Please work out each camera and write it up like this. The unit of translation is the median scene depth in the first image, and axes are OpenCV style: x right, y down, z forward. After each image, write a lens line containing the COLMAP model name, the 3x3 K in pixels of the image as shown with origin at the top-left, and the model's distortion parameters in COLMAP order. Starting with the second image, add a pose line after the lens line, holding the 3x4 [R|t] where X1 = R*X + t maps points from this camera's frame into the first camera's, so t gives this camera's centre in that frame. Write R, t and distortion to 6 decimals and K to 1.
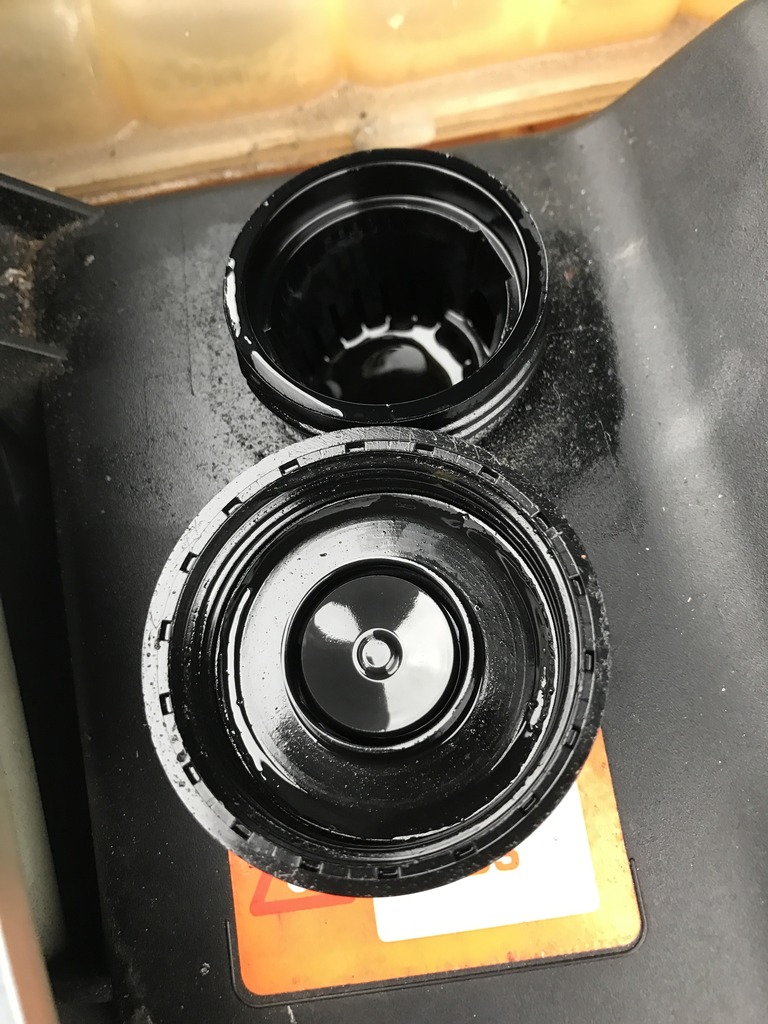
lens RADIAL K [[833.7, 0, 383.9], [0, 833.7, 543.1], [0, 0, 1]] dist [-0.008486, 0.006638]
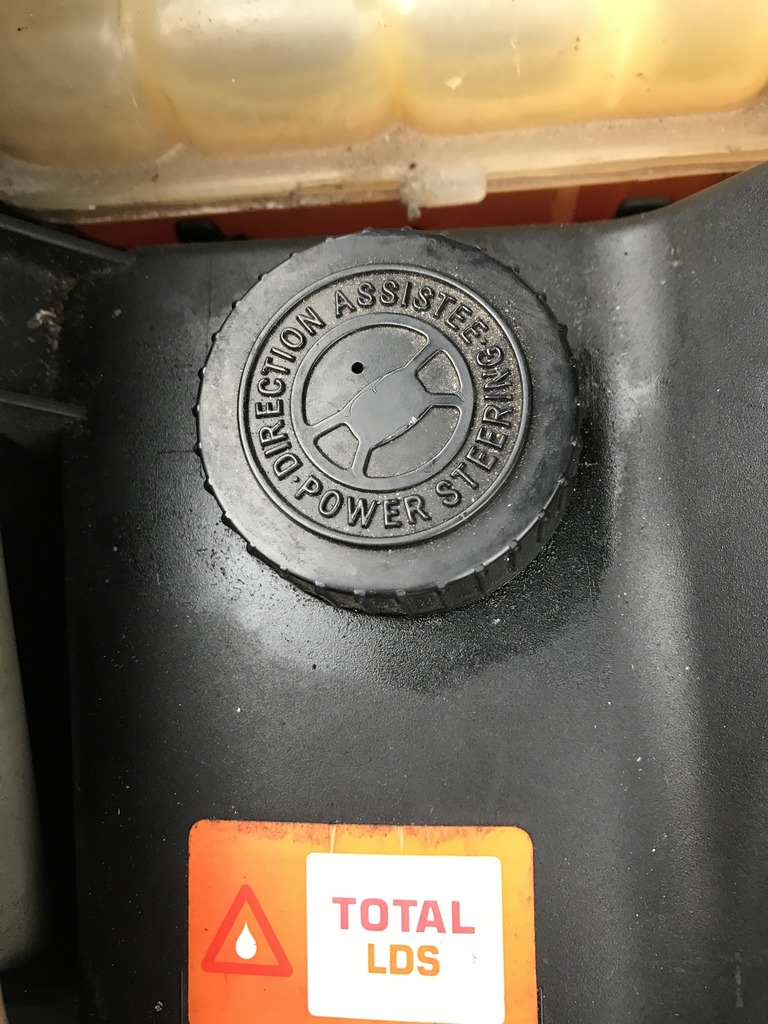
lens RADIAL K [[833.7, 0, 383.9], [0, 833.7, 543.1], [0, 0, 1]] dist [-0.008486, 0.006638]
pose [[0.989883, 0.131223, -0.053966, 0.054672], [-0.121077, 0.979518, 0.160889, -0.258177], [0.073973, -0.152727, 0.985496, -0.011261]]
